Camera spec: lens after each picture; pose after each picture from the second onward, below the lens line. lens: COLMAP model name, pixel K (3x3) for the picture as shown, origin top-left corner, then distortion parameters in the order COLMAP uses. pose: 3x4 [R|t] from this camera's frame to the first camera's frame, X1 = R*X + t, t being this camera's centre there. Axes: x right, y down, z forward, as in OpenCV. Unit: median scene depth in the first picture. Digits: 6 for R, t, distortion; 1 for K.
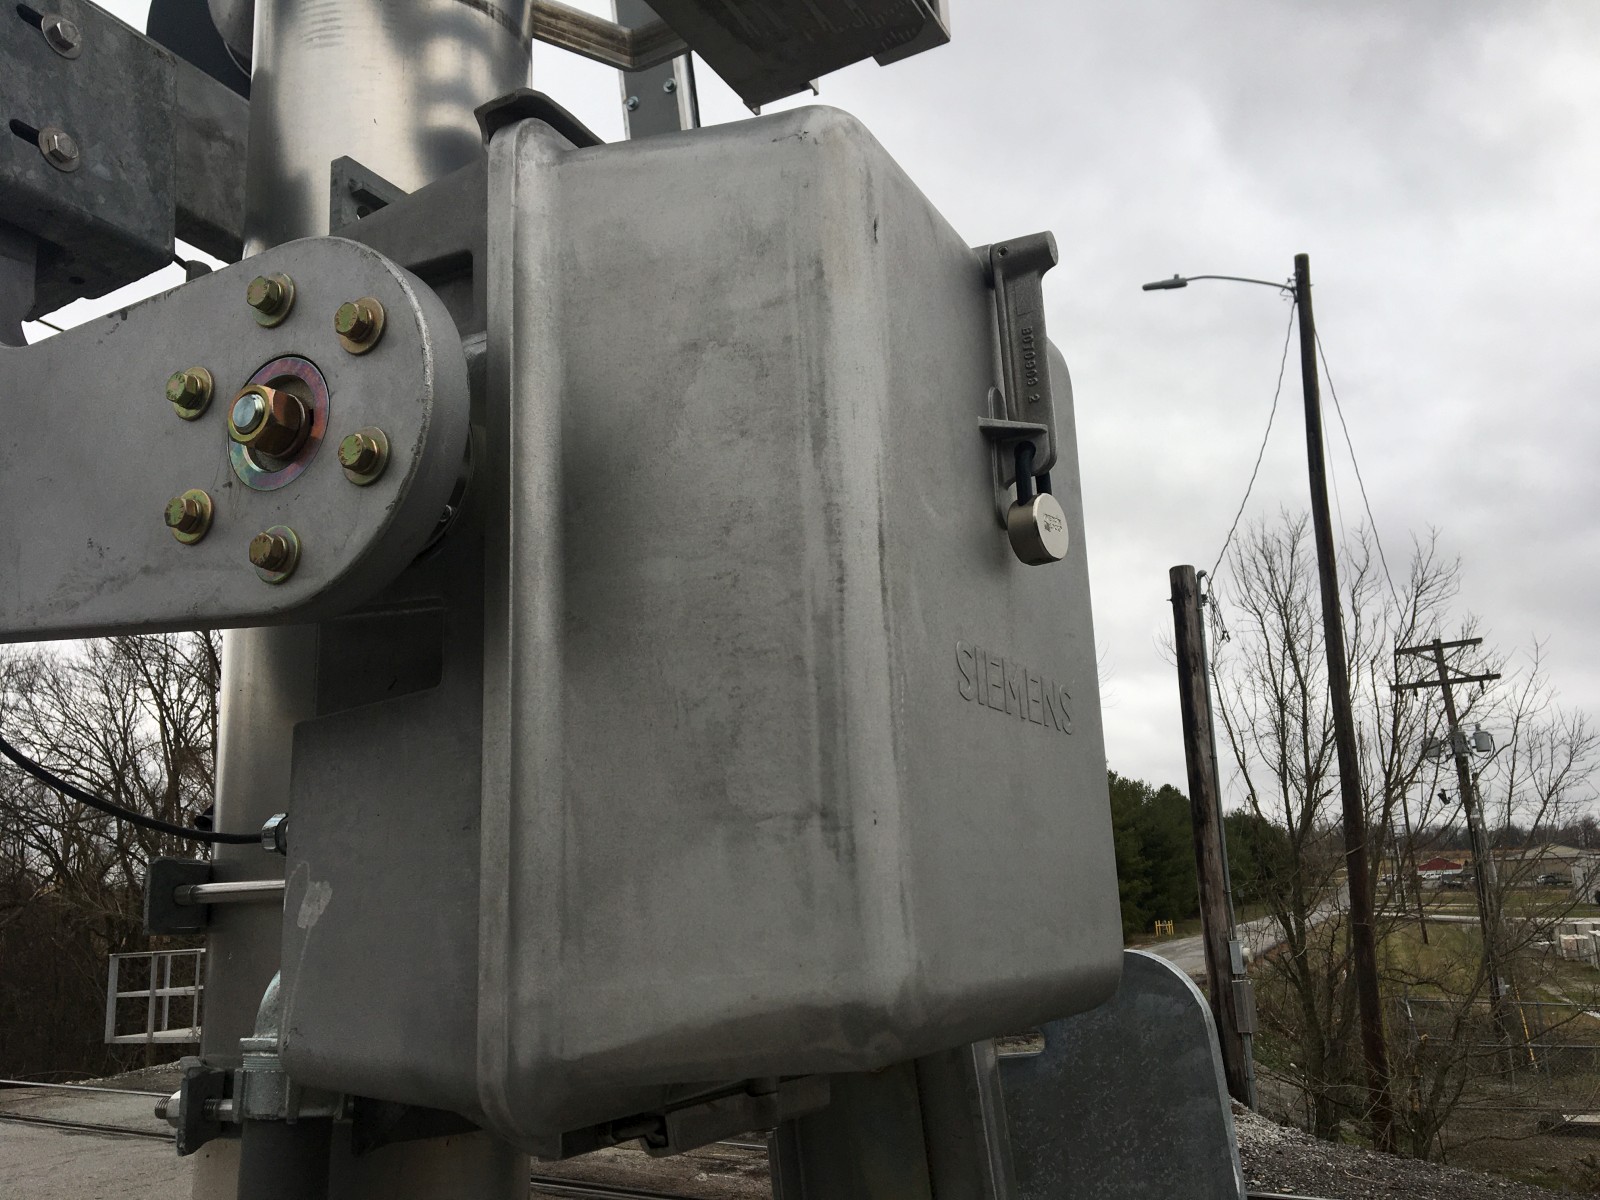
lens RADIAL K [[1348.8, 0, 801.2], [0, 1348.8, 615.6], [0, 0, 1]] dist [0.074357, -0.121332]
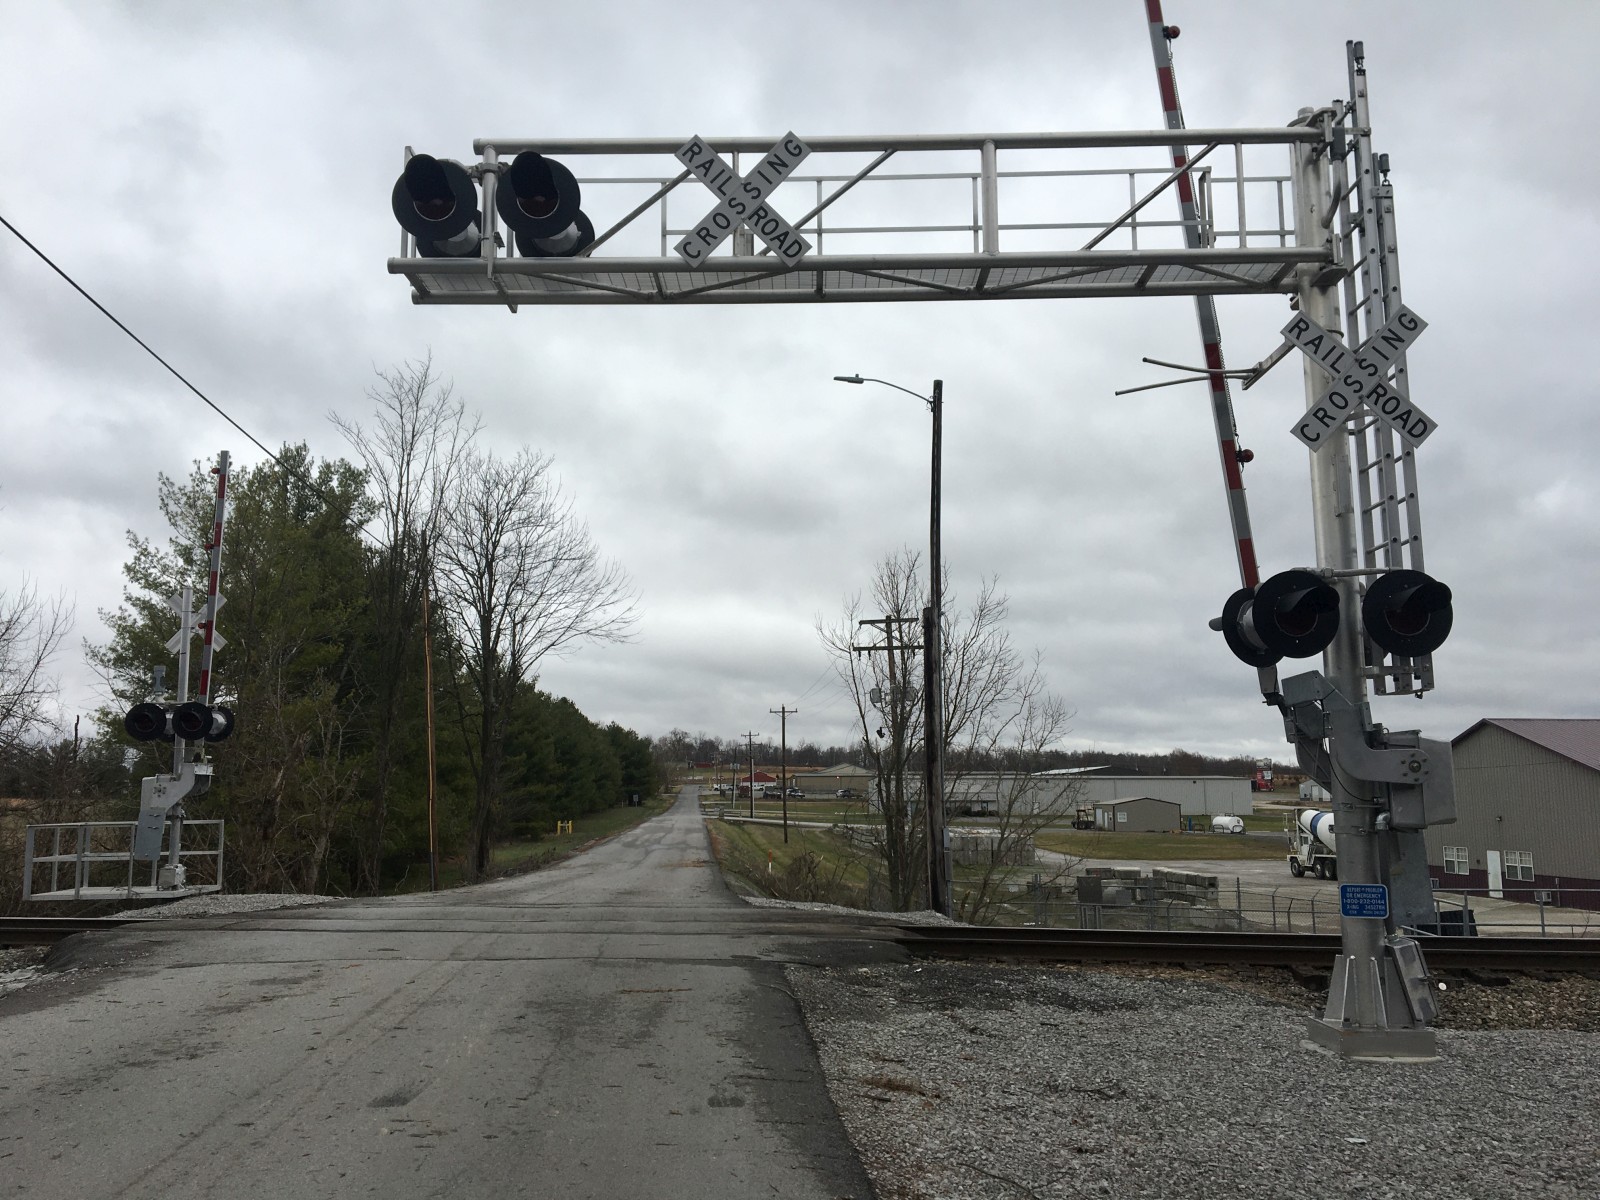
lens RADIAL K [[1348.8, 0, 788.5], [0, 1348.8, 613.7], [0, 0, 1]] dist [0.074357, -0.121332]
pose [[0.890222, 0.091066, 0.446331, -0.212646], [-0.121476, 0.991791, 0.039931, -0.025430], [-0.439031, -0.089766, 0.893976, -0.140815]]
